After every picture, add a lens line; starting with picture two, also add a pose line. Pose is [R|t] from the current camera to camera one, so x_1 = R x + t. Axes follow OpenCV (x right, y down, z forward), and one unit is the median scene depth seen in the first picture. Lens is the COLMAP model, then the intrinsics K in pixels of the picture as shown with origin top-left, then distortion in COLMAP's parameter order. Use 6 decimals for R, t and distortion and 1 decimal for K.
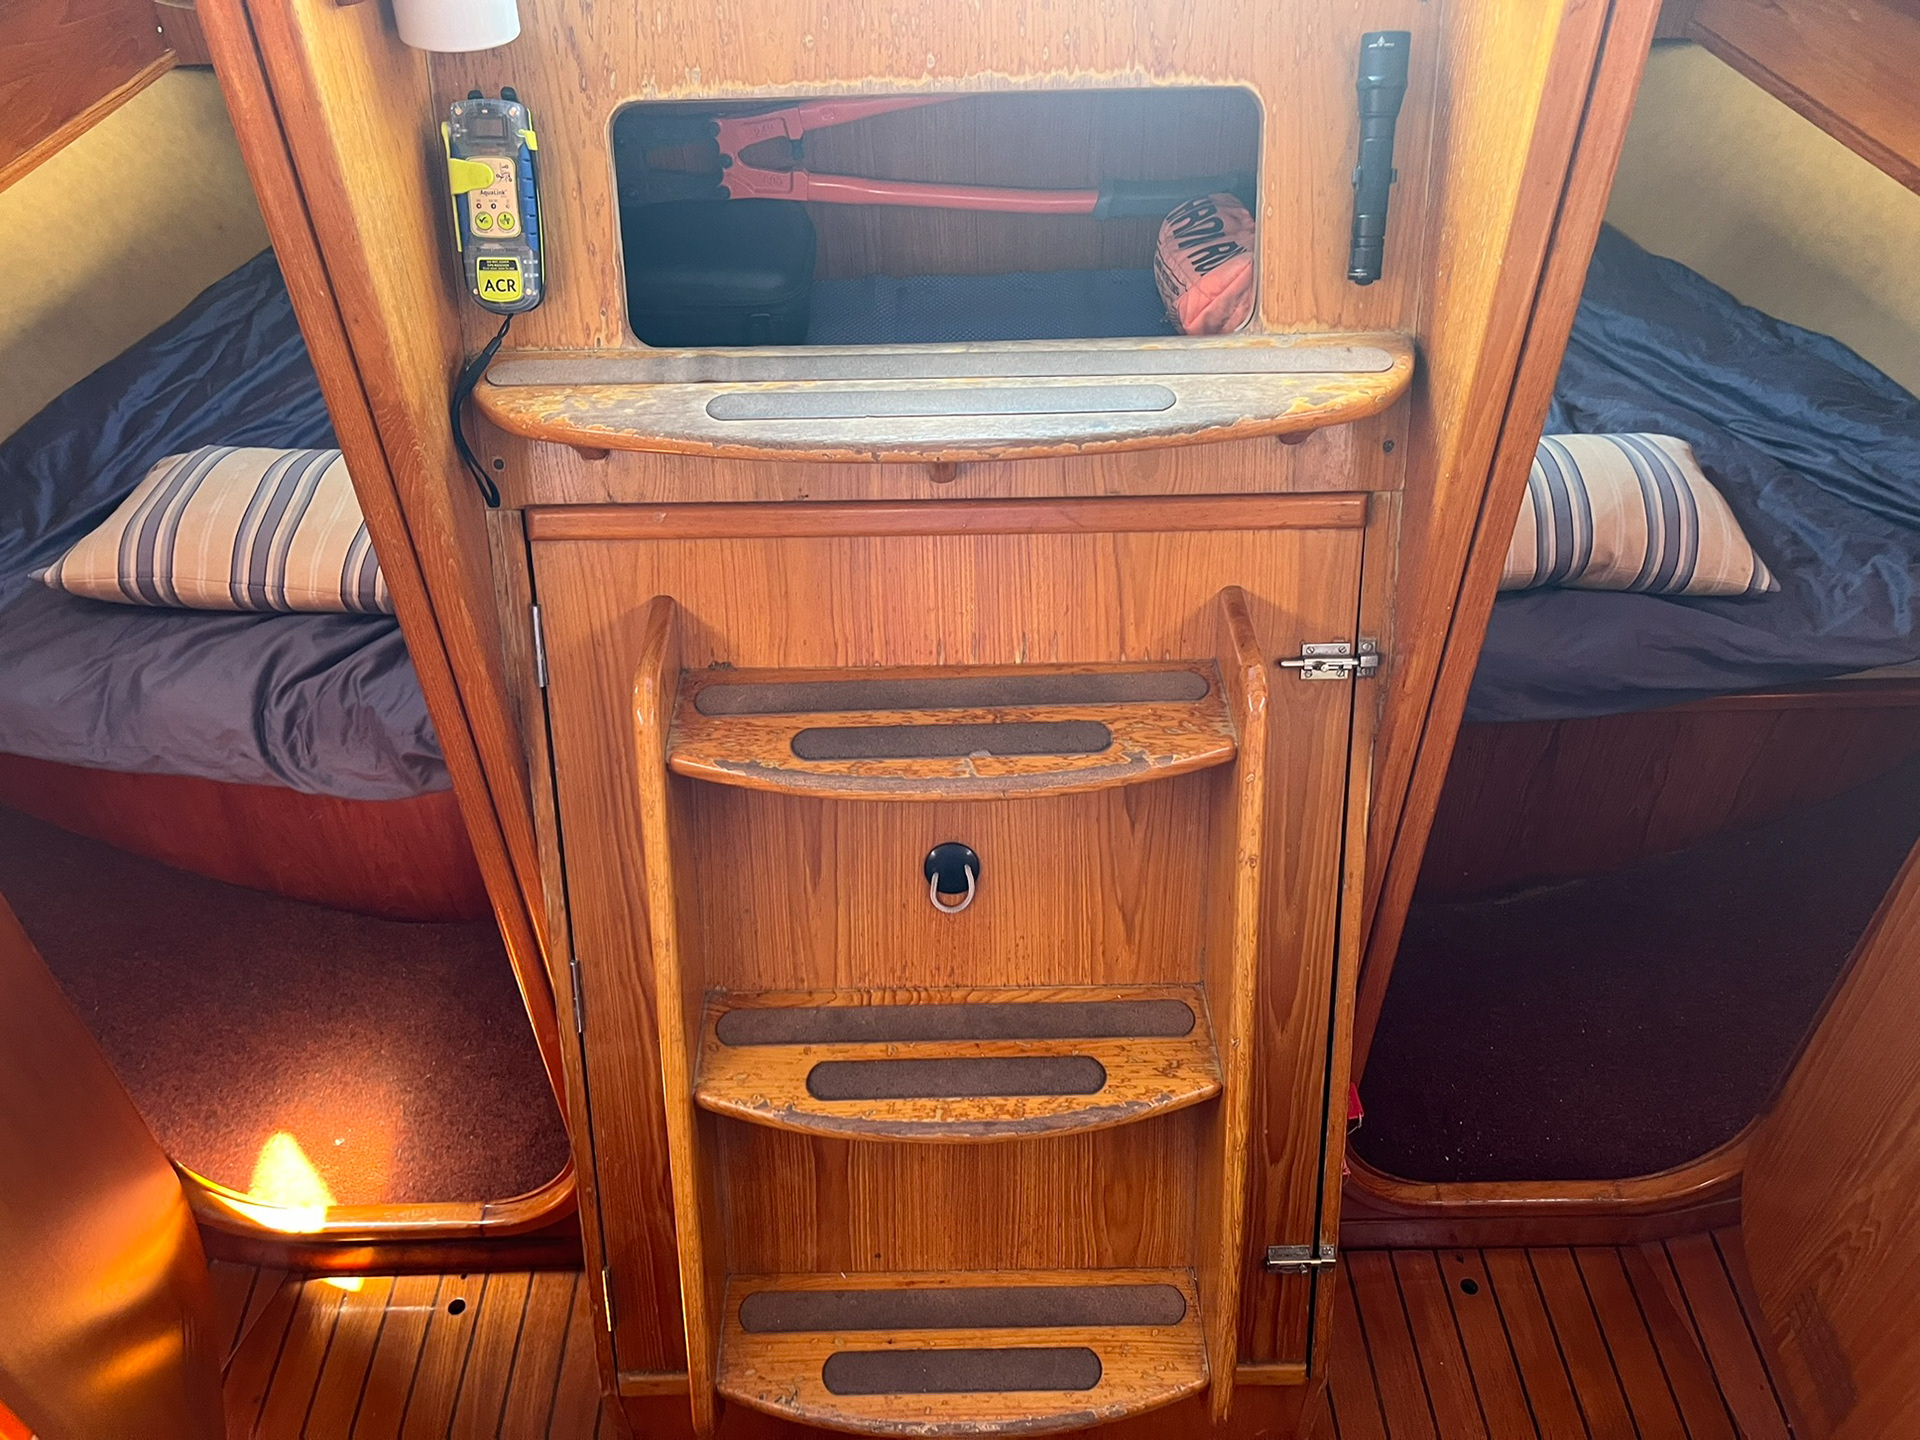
lens RADIAL K [[1463.4, 0, 945.5], [0, 1463.4, 731.6], [0, 0, 1]] dist [0.053587, -0.072573]
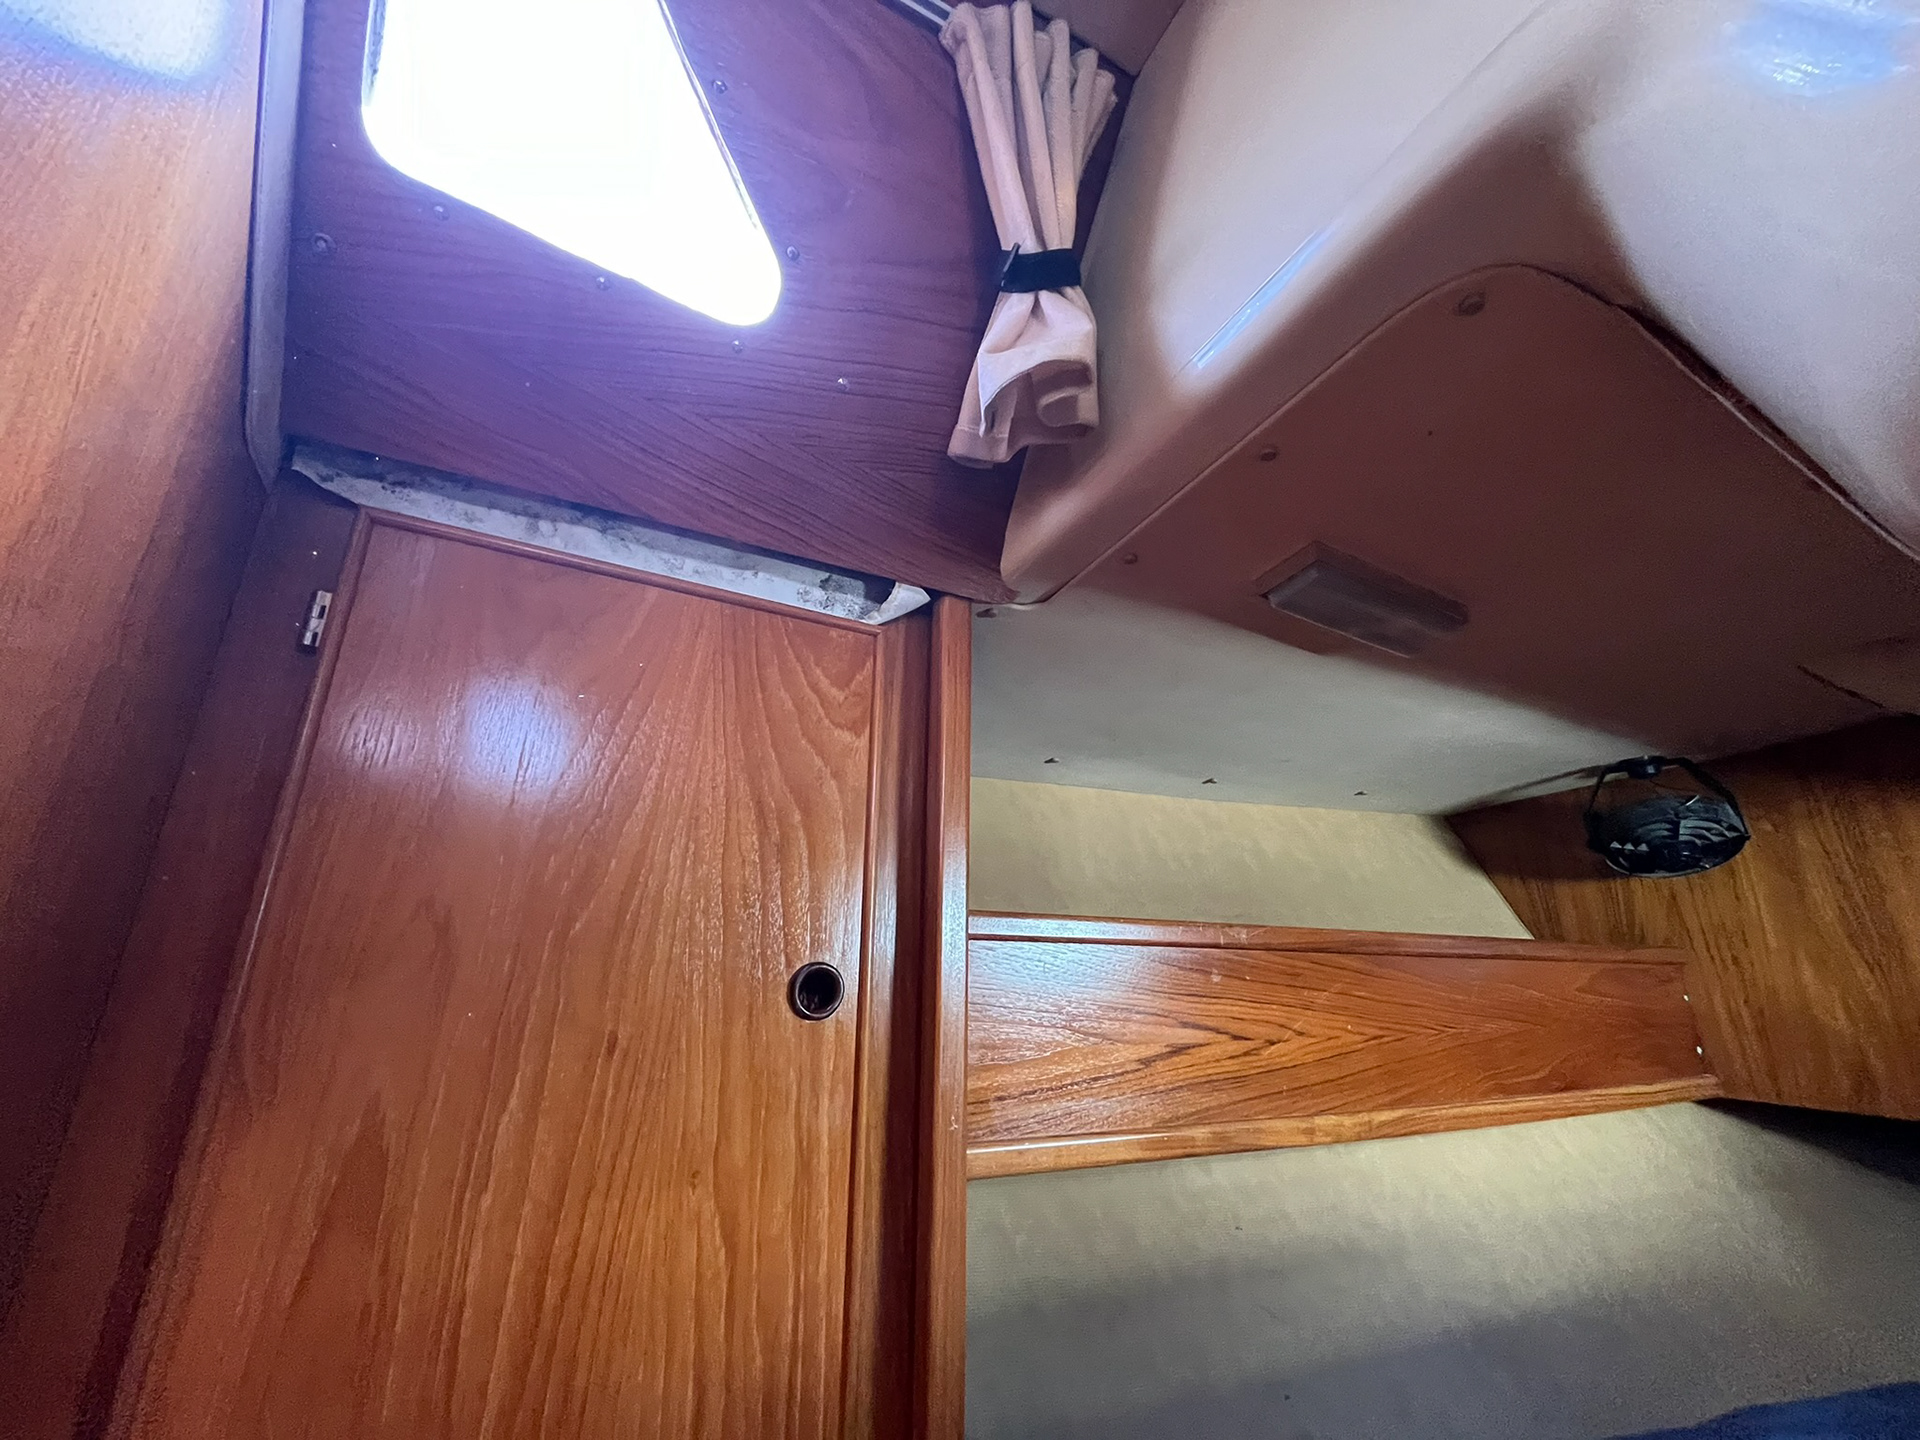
lens RADIAL K [[771.8, 0, 962.0], [0, 771.8, 716.8], [0, 0, 1]] dist [-0.003310, 0.000017]
pose [[0.470514, -0.247554, -0.846956, -0.390437], [-0.593822, 0.621133, -0.511438, -0.140845], [0.652681, 0.743580, 0.145248, 0.644231]]
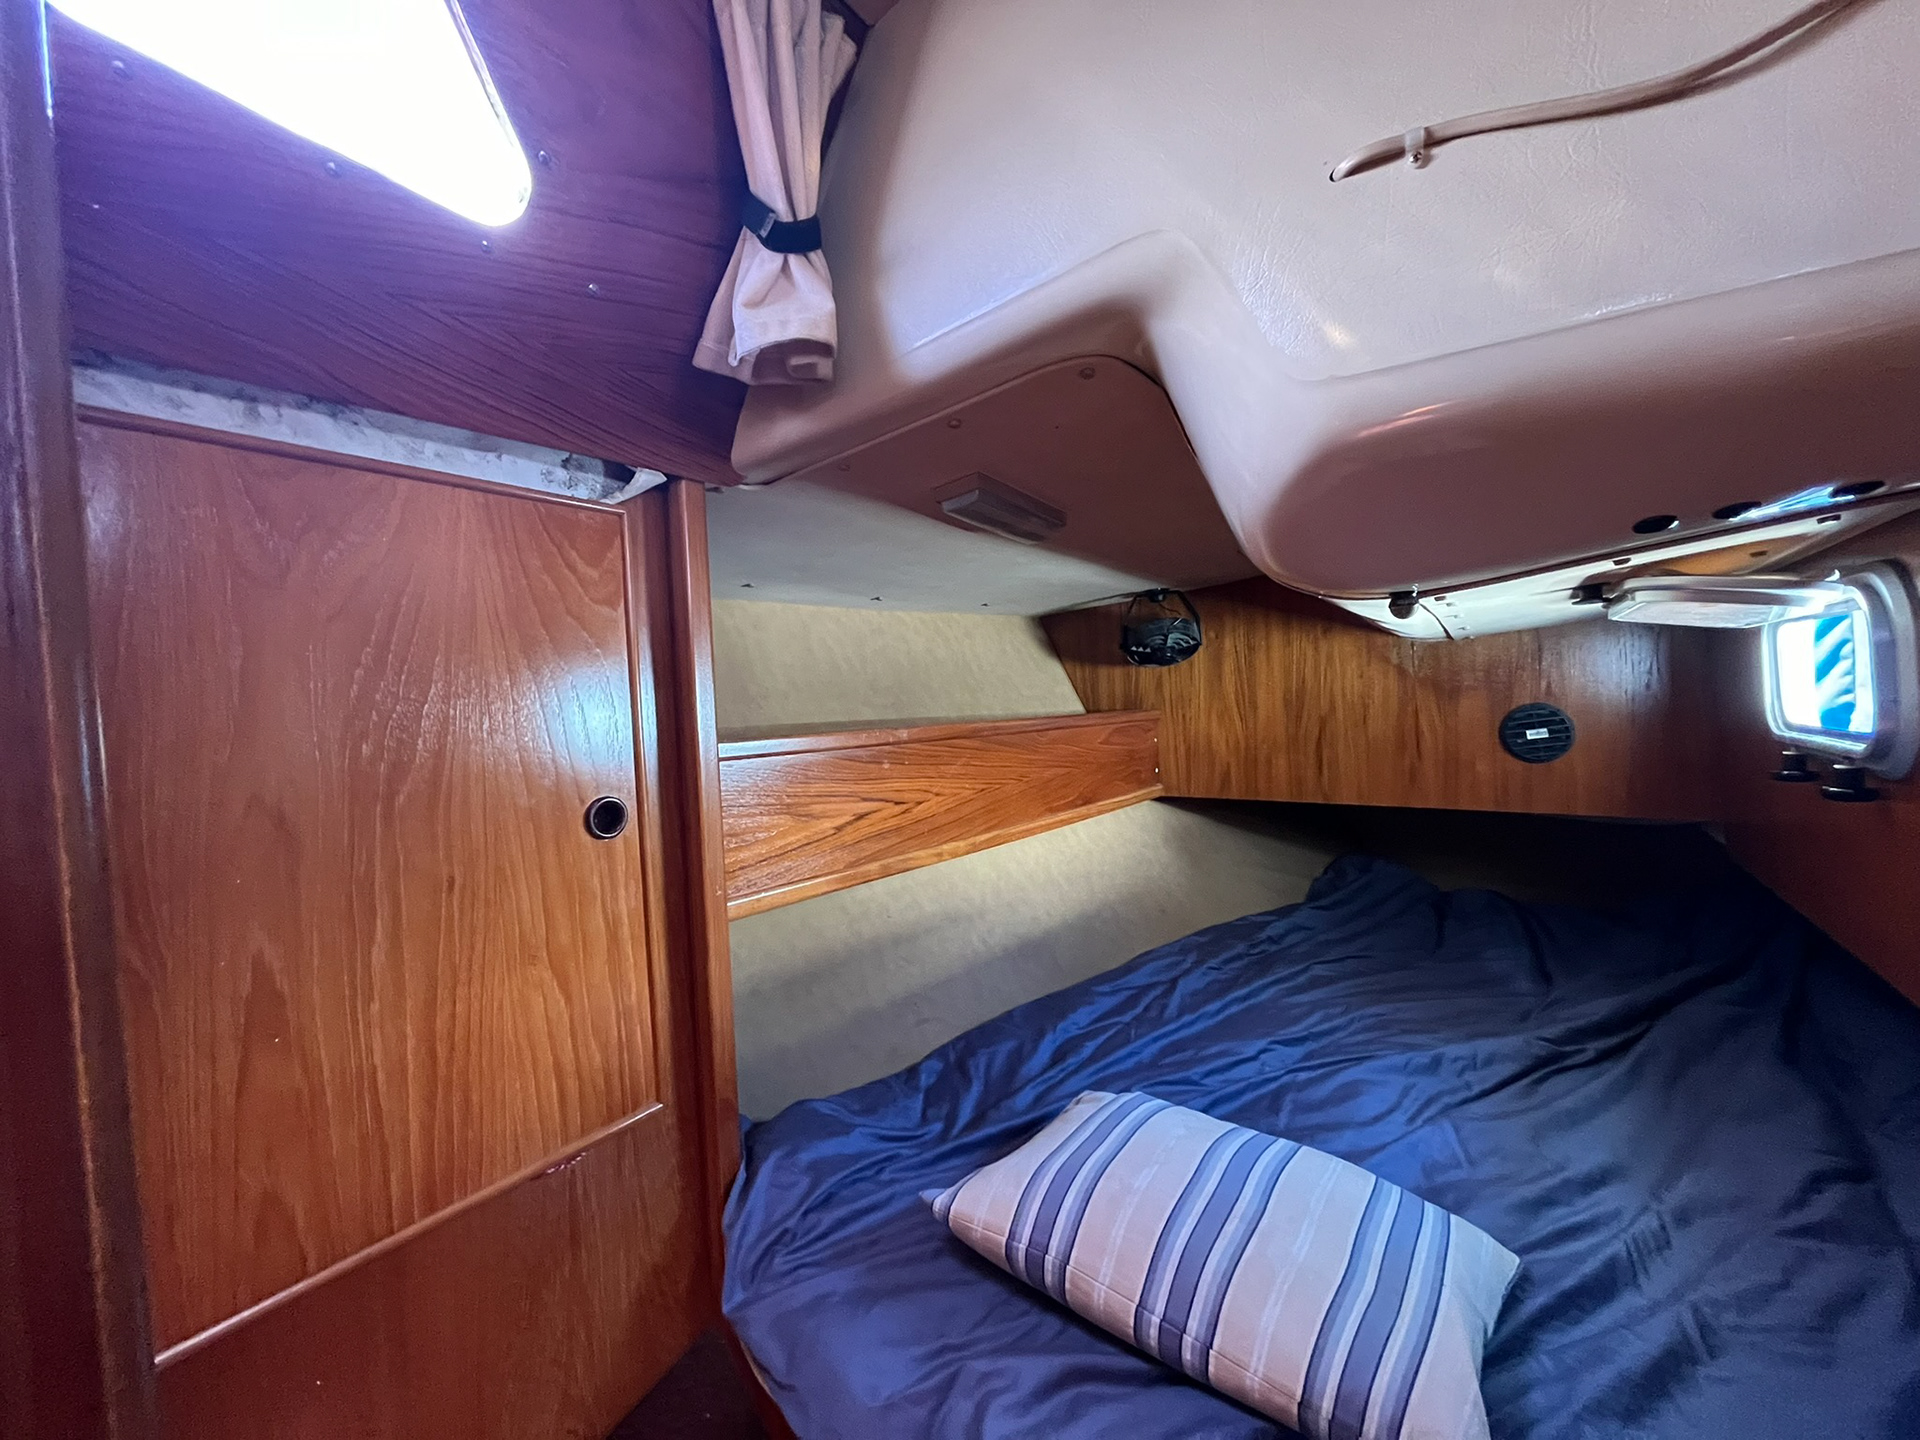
lens RADIAL K [[771.8, 0, 961.9], [0, 771.8, 718.1], [0, 0, 1]] dist [-0.003310, 0.000017]
pose [[0.809104, -0.003579, -0.587655, -0.320949], [-0.361060, 0.785956, -0.501906, -0.101766], [0.463667, 0.618273, 0.634628, 0.530125]]
